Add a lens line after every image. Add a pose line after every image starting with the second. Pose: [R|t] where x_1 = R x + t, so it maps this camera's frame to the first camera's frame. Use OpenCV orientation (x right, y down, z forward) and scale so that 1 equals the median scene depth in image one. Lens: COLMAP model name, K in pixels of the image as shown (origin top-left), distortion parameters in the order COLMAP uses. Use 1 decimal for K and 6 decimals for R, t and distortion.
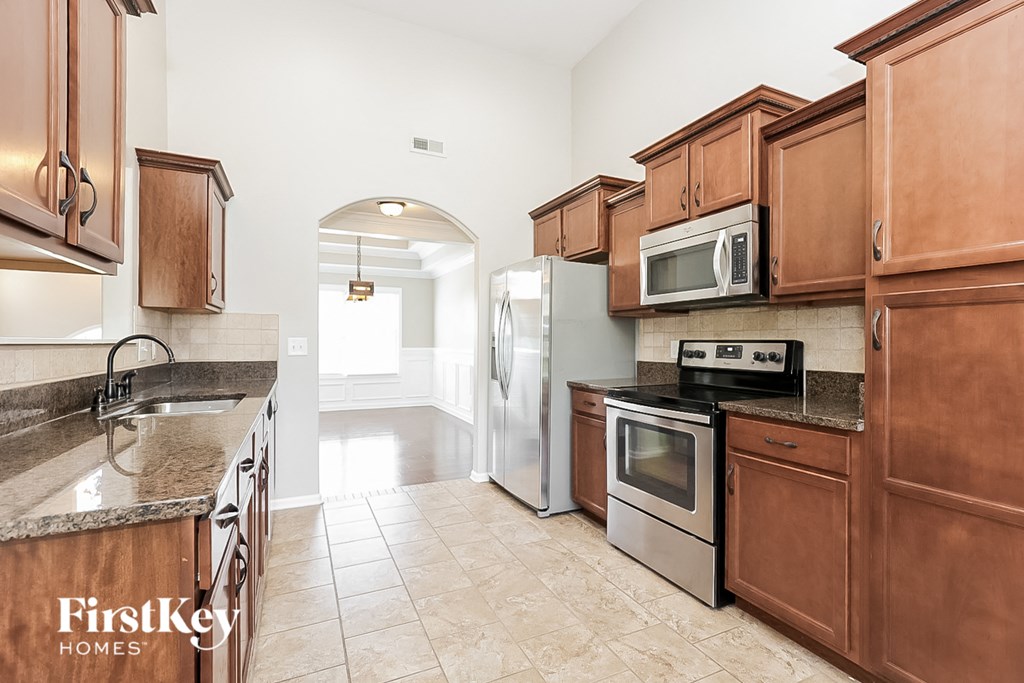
lens RADIAL K [[468.5, 0, 514.5], [0, 468.5, 342.7], [0, 0, 1]] dist [-0.016675, -0.000343]
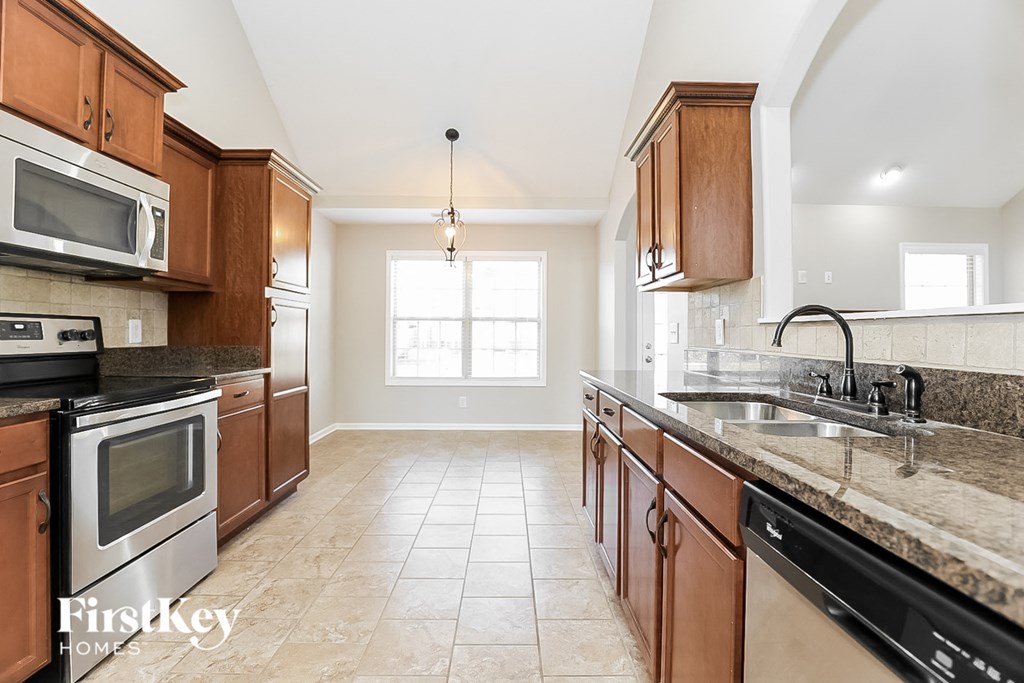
lens RADIAL K [[468.5, 0, 512.6], [0, 468.5, 334.7], [0, 0, 1]] dist [-0.016675, -0.000343]
pose [[-0.912336, -0.008569, 0.409352, -0.582969], [-0.008267, 0.999963, 0.002506, 0.021620], [-0.409359, -0.001098, -0.912373, 1.565191]]
